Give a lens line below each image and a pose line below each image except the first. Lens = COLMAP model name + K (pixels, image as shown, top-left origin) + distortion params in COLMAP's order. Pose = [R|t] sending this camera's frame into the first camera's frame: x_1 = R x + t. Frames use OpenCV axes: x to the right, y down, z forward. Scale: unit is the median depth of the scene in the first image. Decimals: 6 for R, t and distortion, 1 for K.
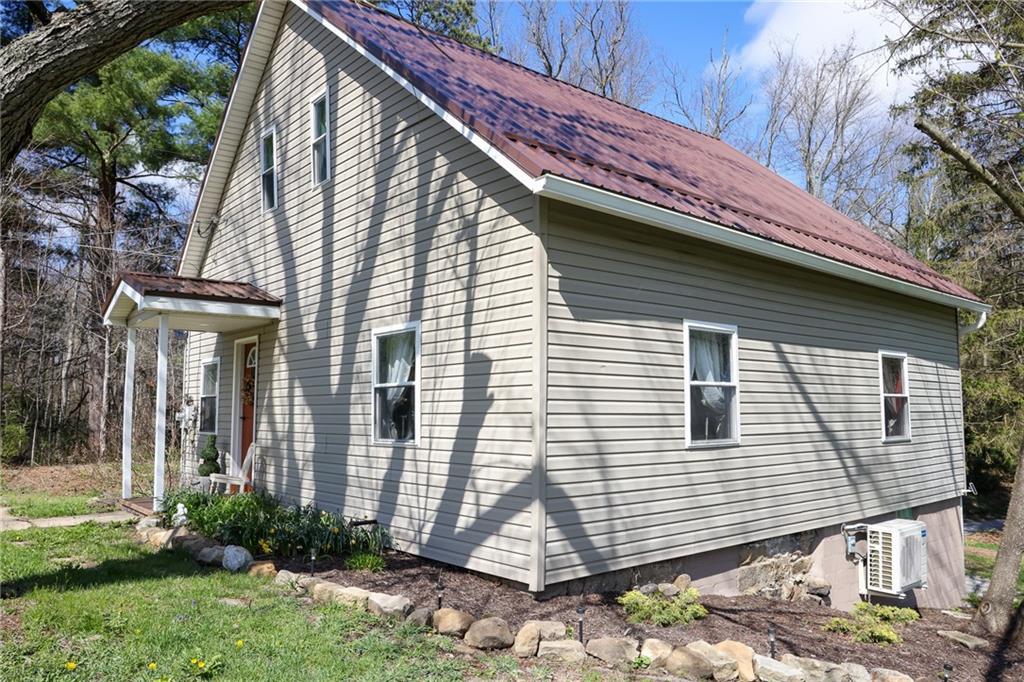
lens RADIAL K [[763.2, 0, 512.0], [0, 763.2, 341.0], [0, 0, 1]] dist [-0.085076, 0.000347]
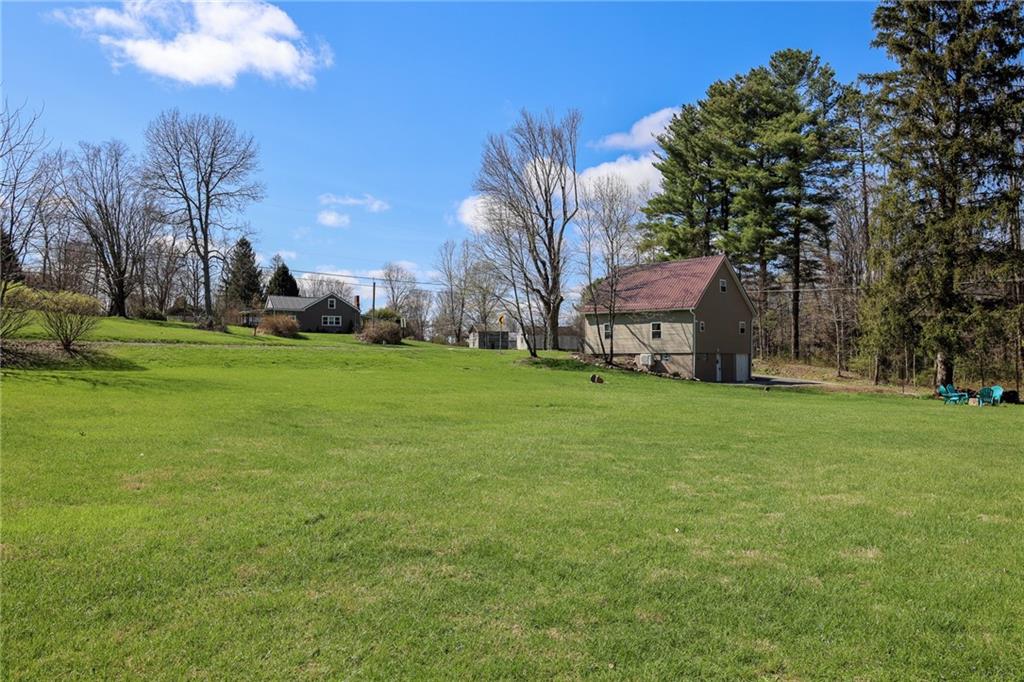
lens RADIAL K [[763.2, 0, 512.0], [0, 763.2, 341.0], [0, 0, 1]] dist [-0.085076, 0.000347]
pose [[0.119399, -0.027112, -0.992476, 6.645225], [0.091794, 0.995647, -0.016156, 0.161952], [0.988594, -0.089174, 0.121368, -0.755015]]
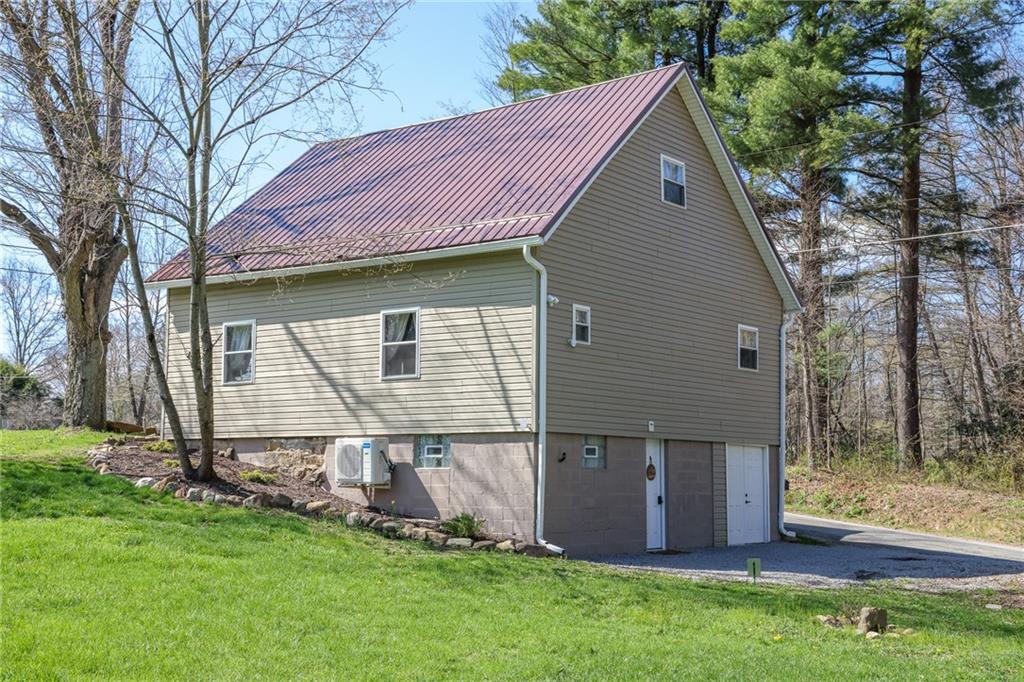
lens RADIAL K [[1275.8, 0, 512.0], [0, 1275.8, 341.0], [0, 0, 1]] dist [0.116292, 0.000166]
pose [[0.222541, -0.100193, -0.969761, 3.144363], [0.086181, 0.992833, -0.082800, 0.313744], [0.971107, -0.065149, 0.229581, 0.807323]]
